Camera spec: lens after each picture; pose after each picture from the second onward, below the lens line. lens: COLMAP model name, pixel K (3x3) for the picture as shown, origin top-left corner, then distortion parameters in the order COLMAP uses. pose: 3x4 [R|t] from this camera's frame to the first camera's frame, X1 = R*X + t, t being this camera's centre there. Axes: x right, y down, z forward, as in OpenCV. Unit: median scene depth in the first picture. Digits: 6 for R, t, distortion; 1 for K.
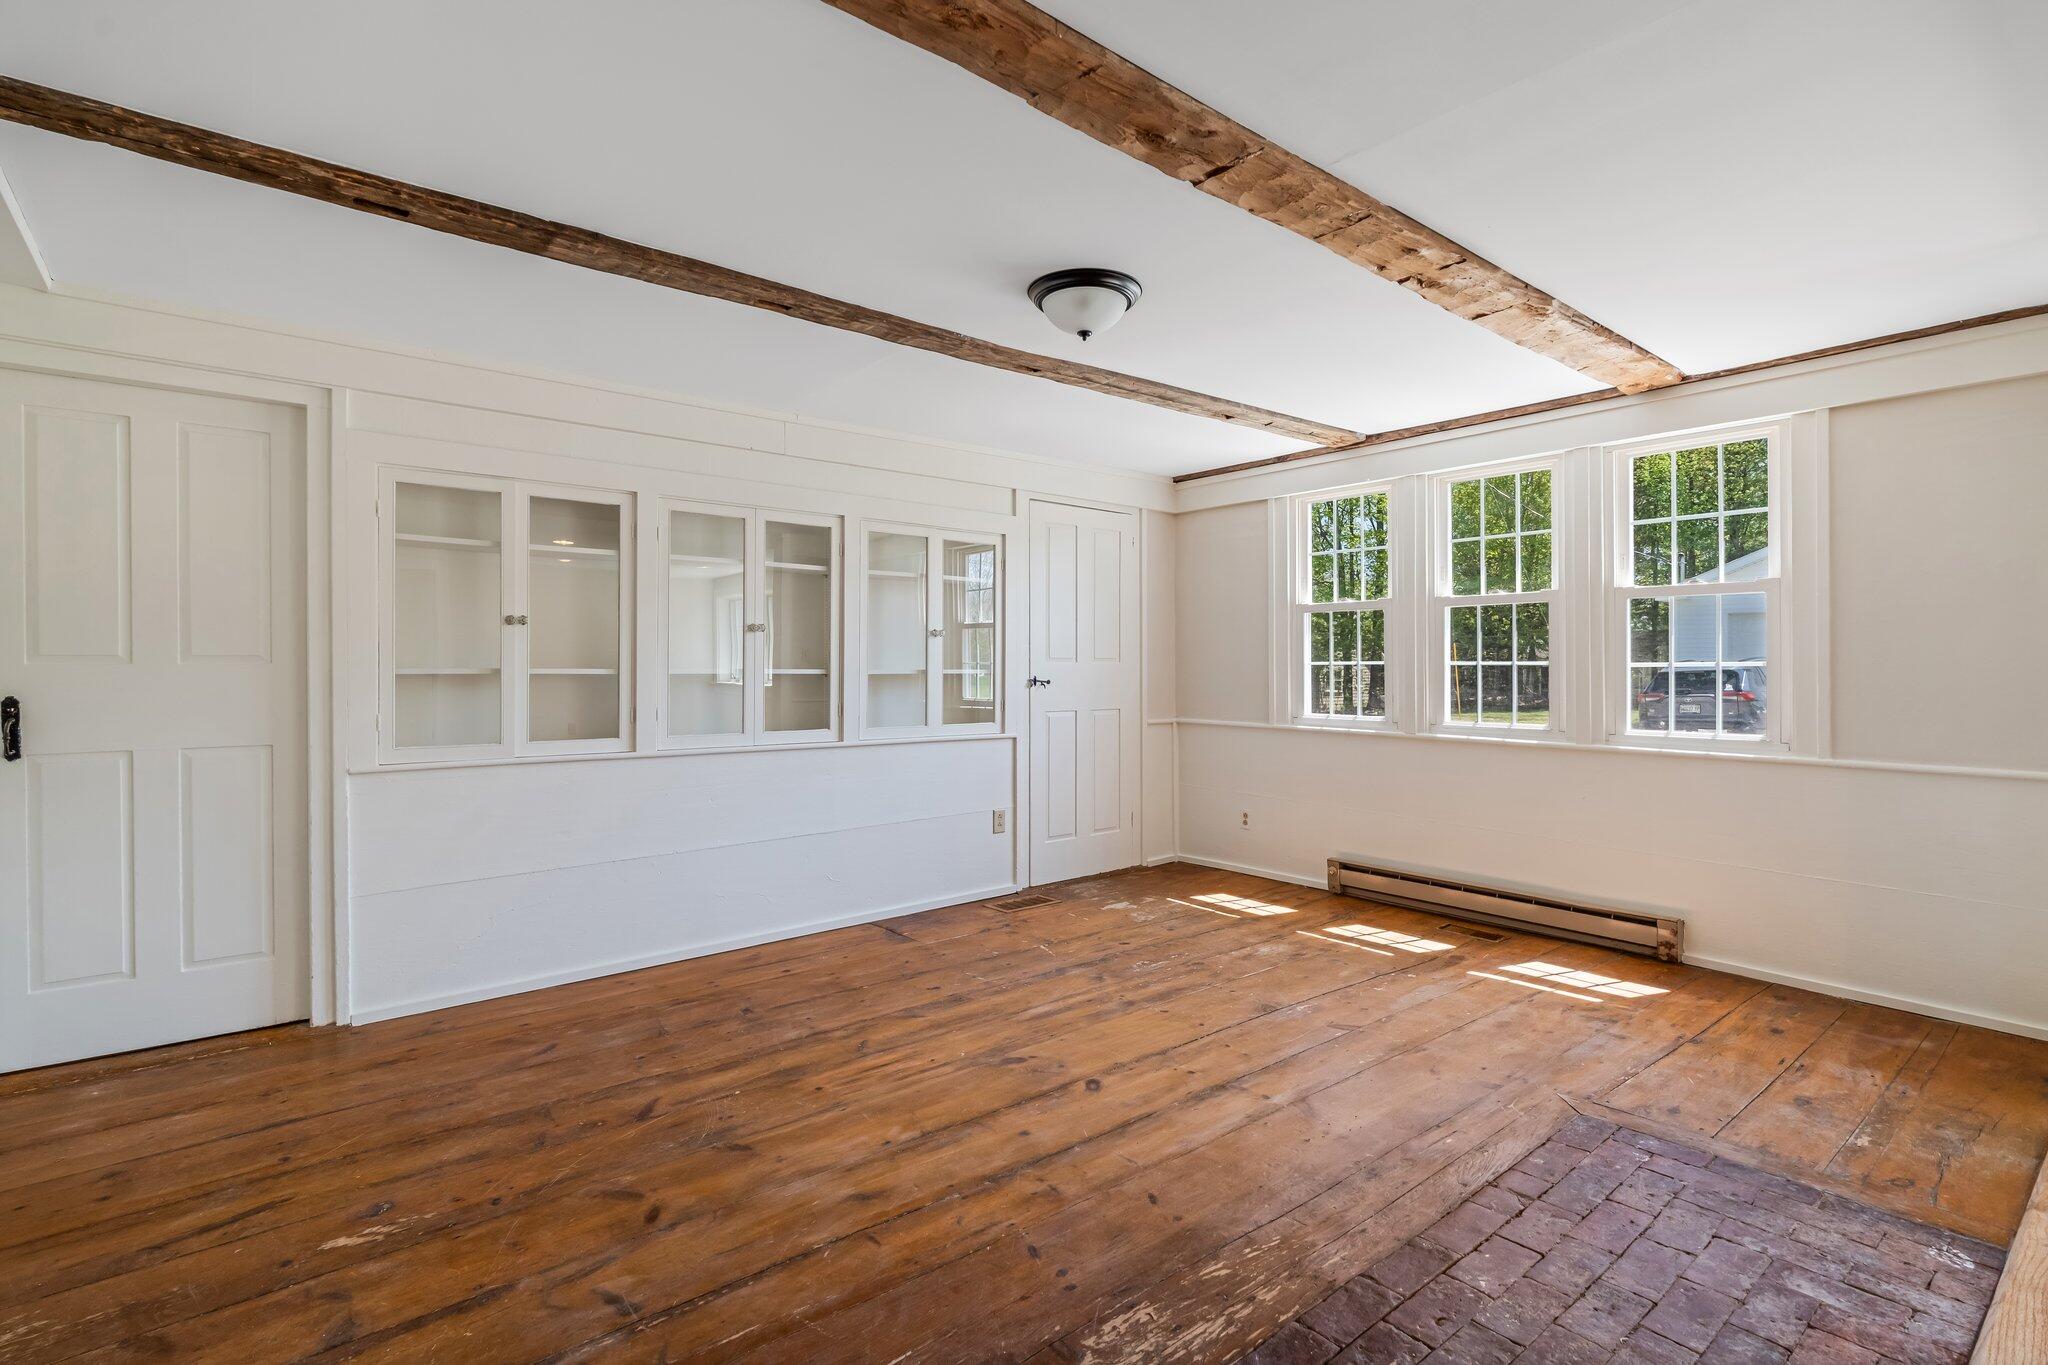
lens RADIAL K [[956.5, 0, 1014.5], [0, 956.5, 669.4], [0, 0, 1]] dist [-0.012652, 0.001651]
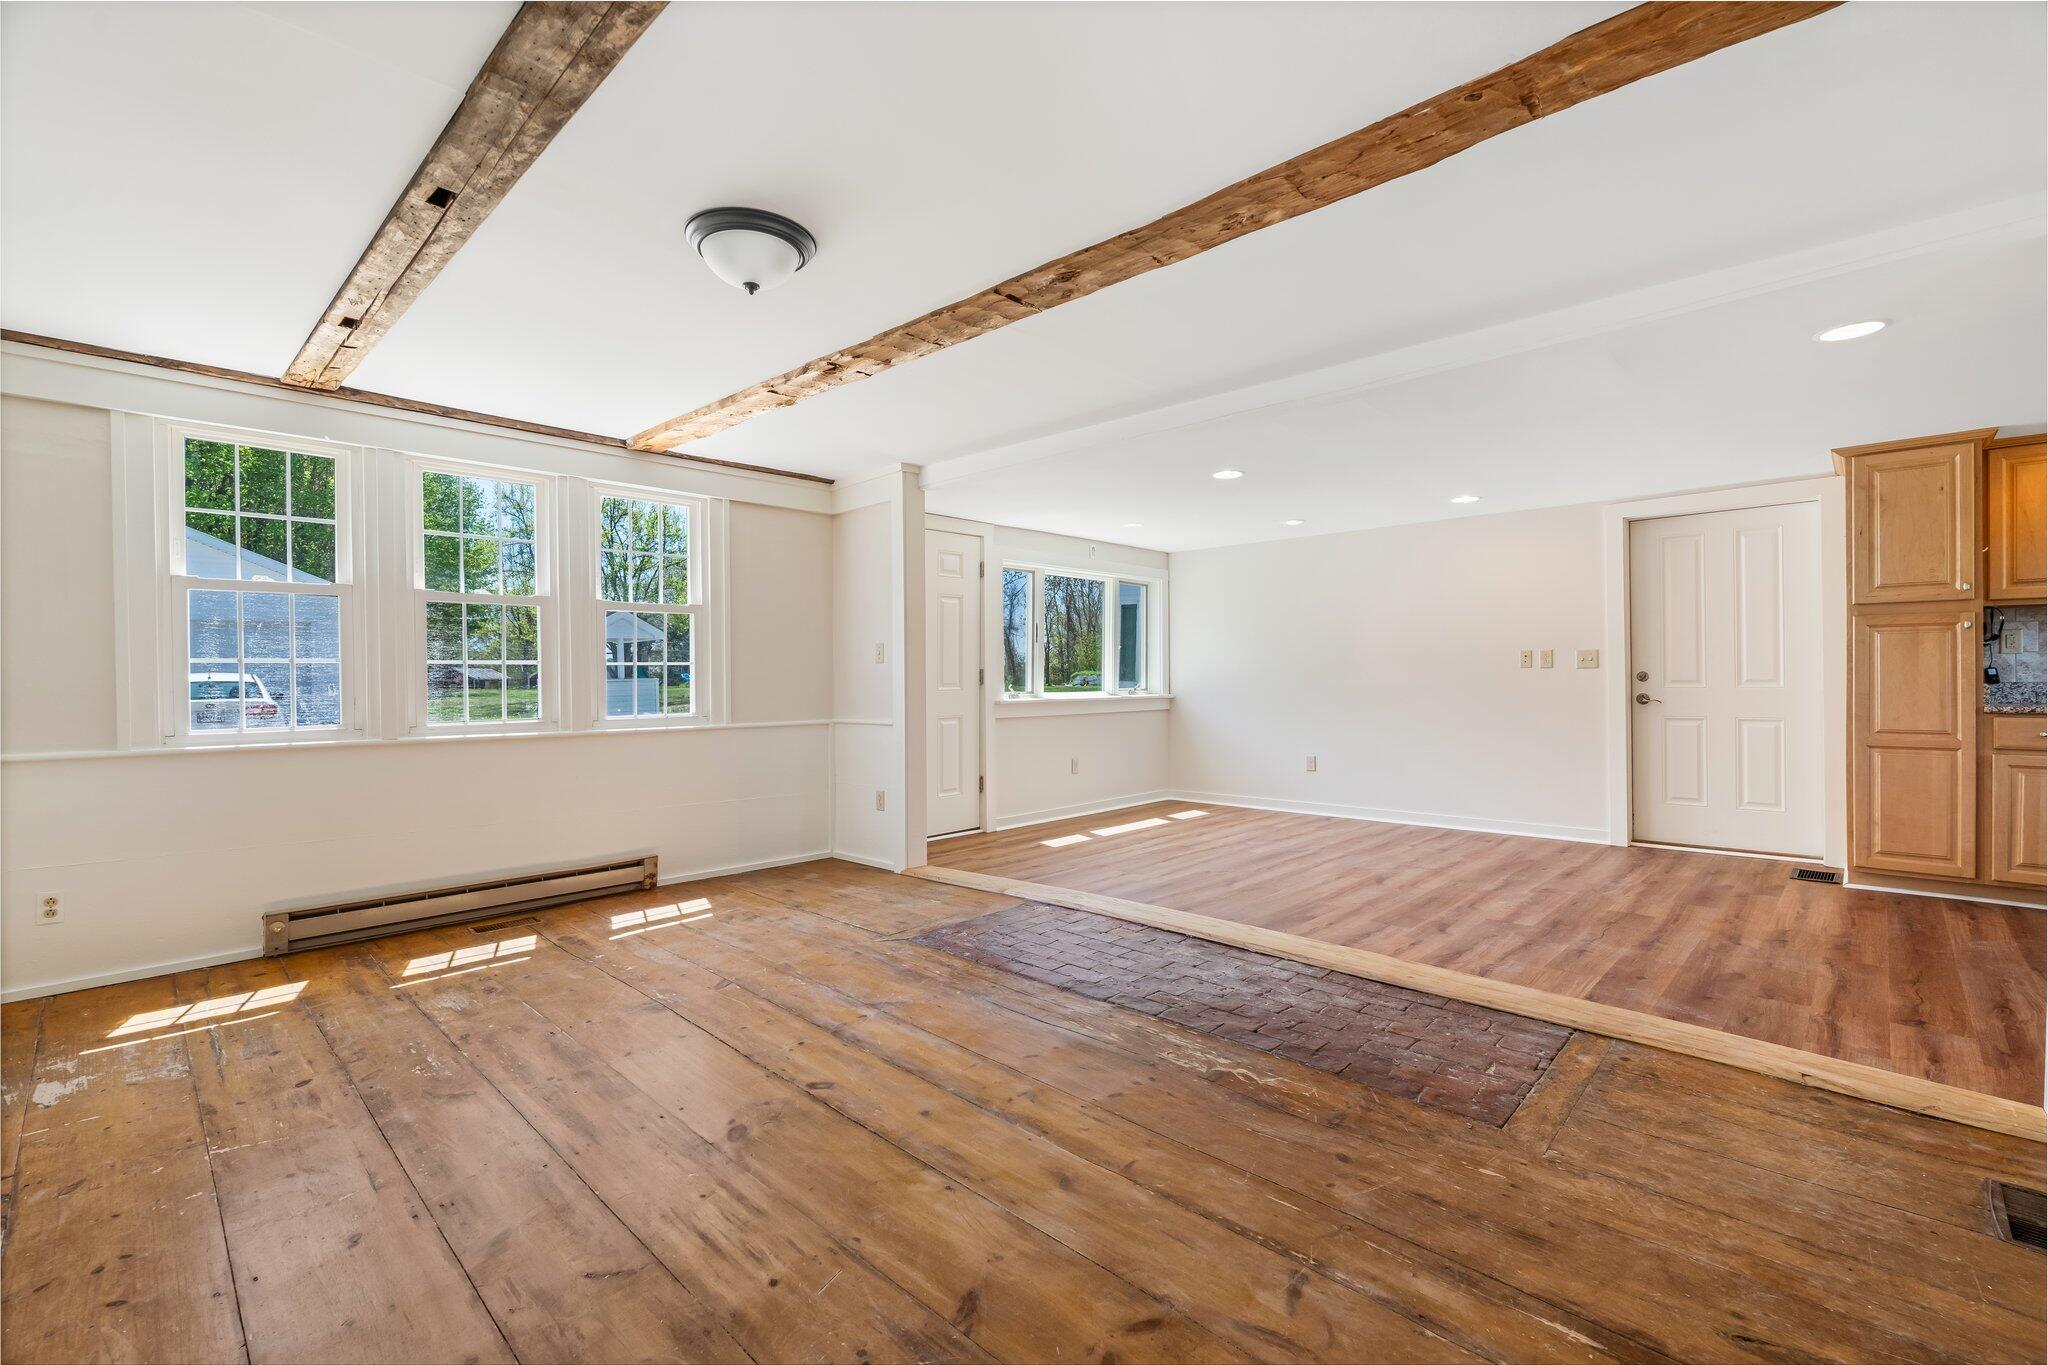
lens RADIAL K [[897.0, 0, 1017.3], [0, 897.0, 675.7], [0, 0, 1]] dist [-0.006415, 0.000486]
pose [[-0.126280, -0.005219, 0.991981, -0.663927], [0.006736, 0.999959, 0.006119, 0.009554], [-0.991972, 0.007455, -0.126239, 0.713309]]
